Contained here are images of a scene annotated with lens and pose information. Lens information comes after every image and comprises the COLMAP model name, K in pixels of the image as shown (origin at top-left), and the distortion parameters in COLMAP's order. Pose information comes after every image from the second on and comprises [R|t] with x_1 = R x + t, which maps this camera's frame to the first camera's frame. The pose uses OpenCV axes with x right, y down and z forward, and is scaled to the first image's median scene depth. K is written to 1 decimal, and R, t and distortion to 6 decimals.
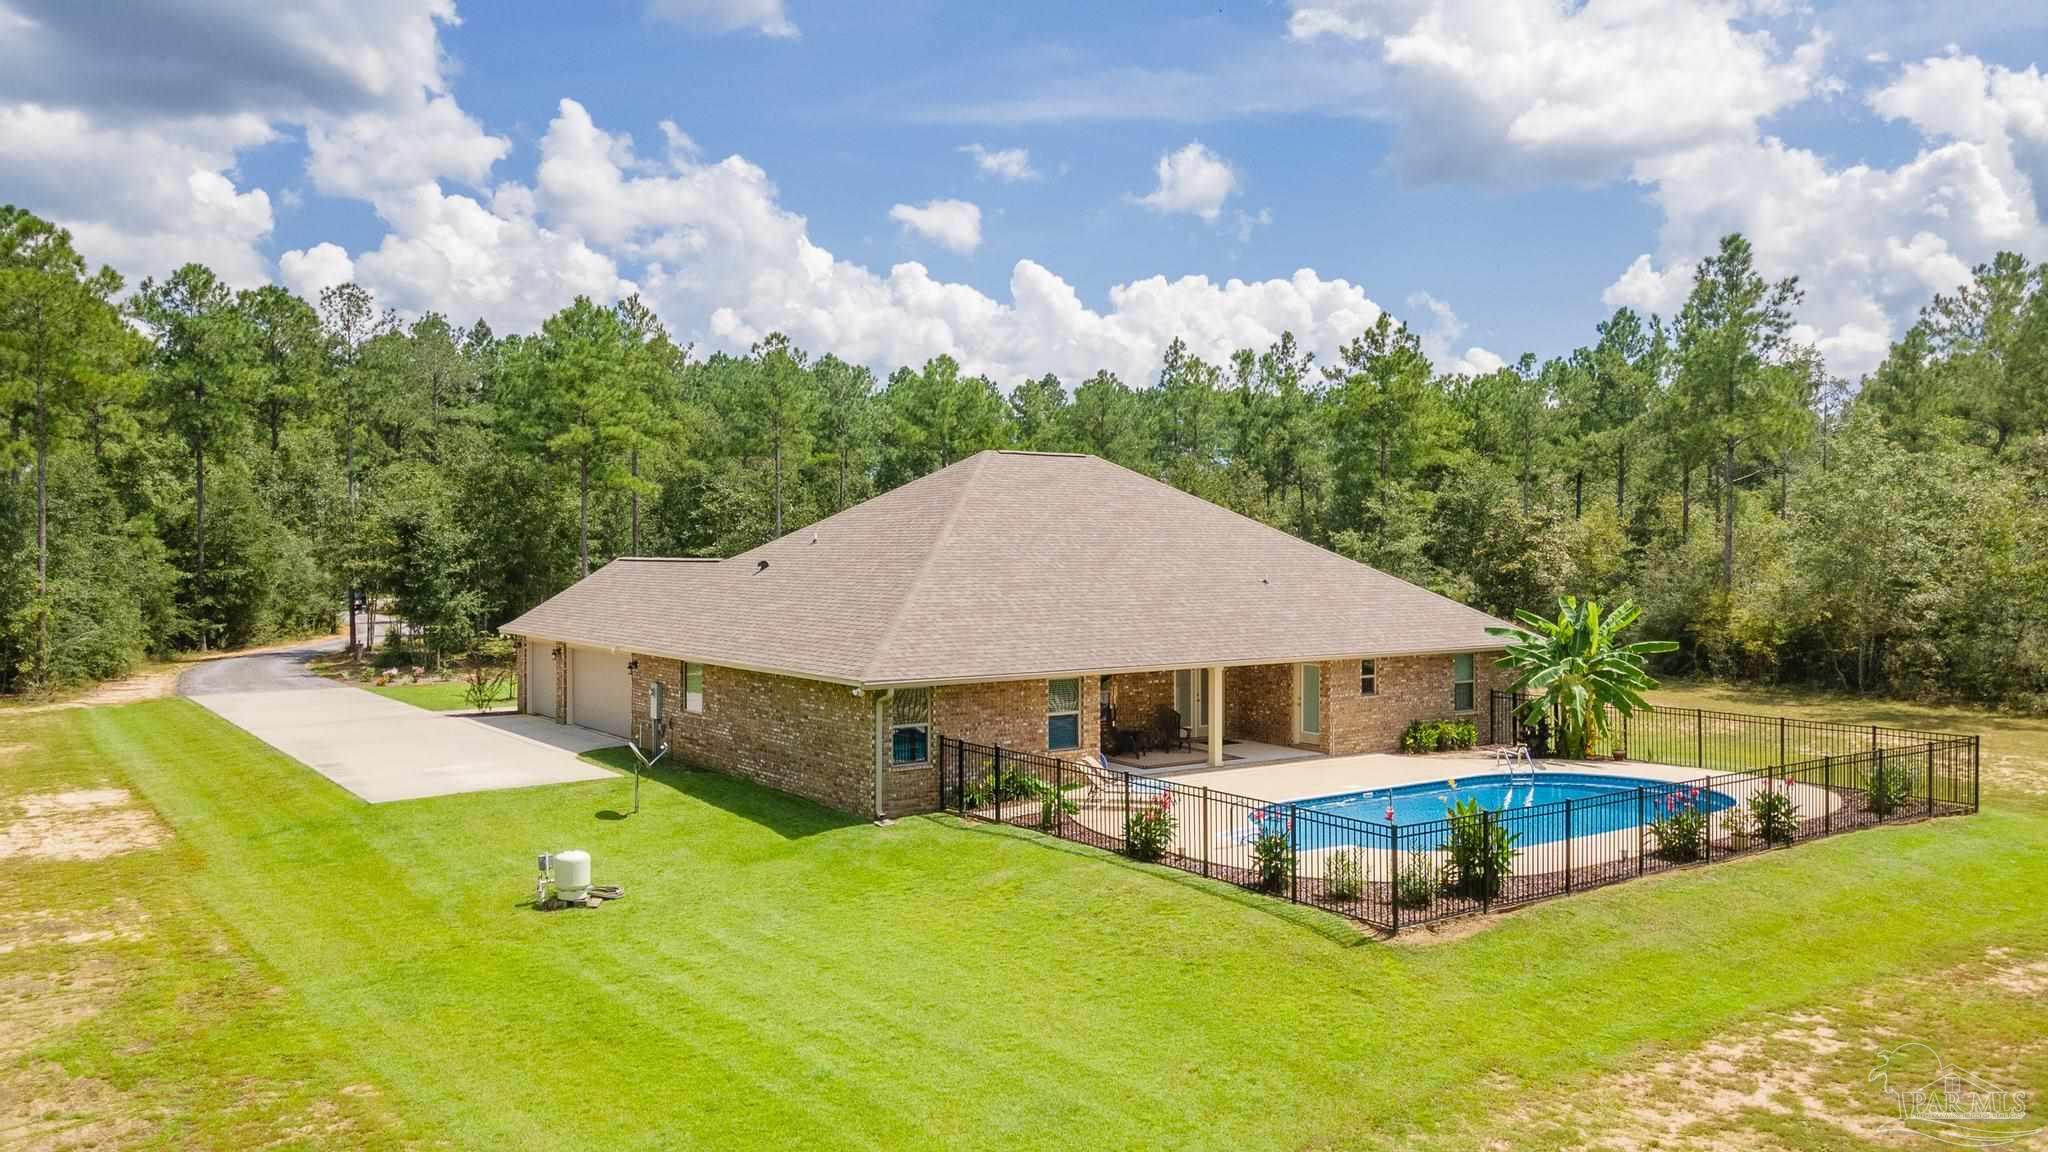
lens RADIAL K [[1533.2, 0, 1040.3], [0, 1533.2, 580.7], [0, 0, 1]] dist [0.009220, 0.059562]
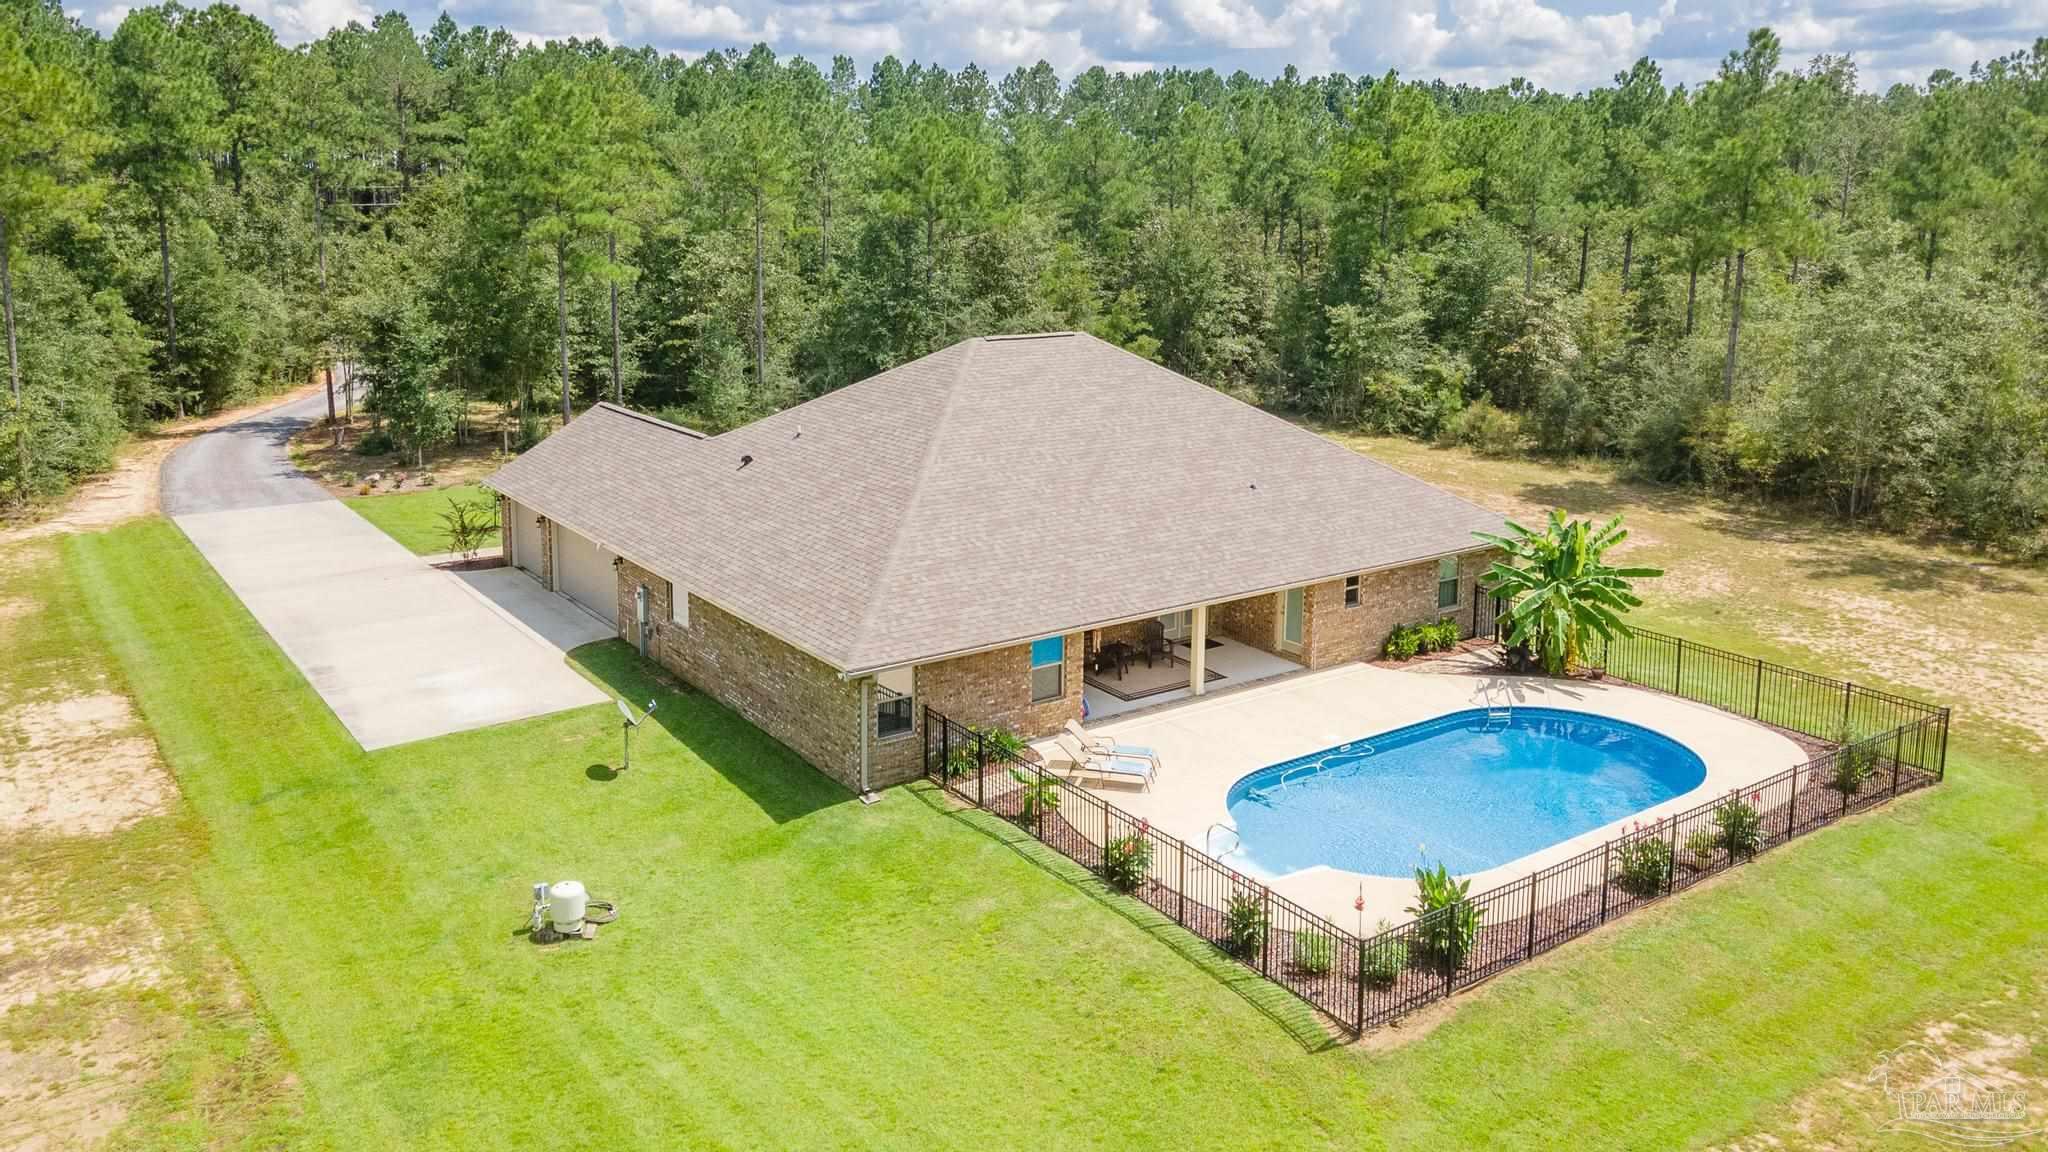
lens RADIAL K [[1546.6, 0, 1024.0], [0, 1546.6, 576.0], [0, 0, 1]] dist [0.011496, 0.052163]
pose [[0.999934, 0.011415, -0.001245, 0.000612], [-0.011128, 0.990034, 0.140385, -0.111926], [0.002835, -0.140362, 0.990096, 0.000190]]
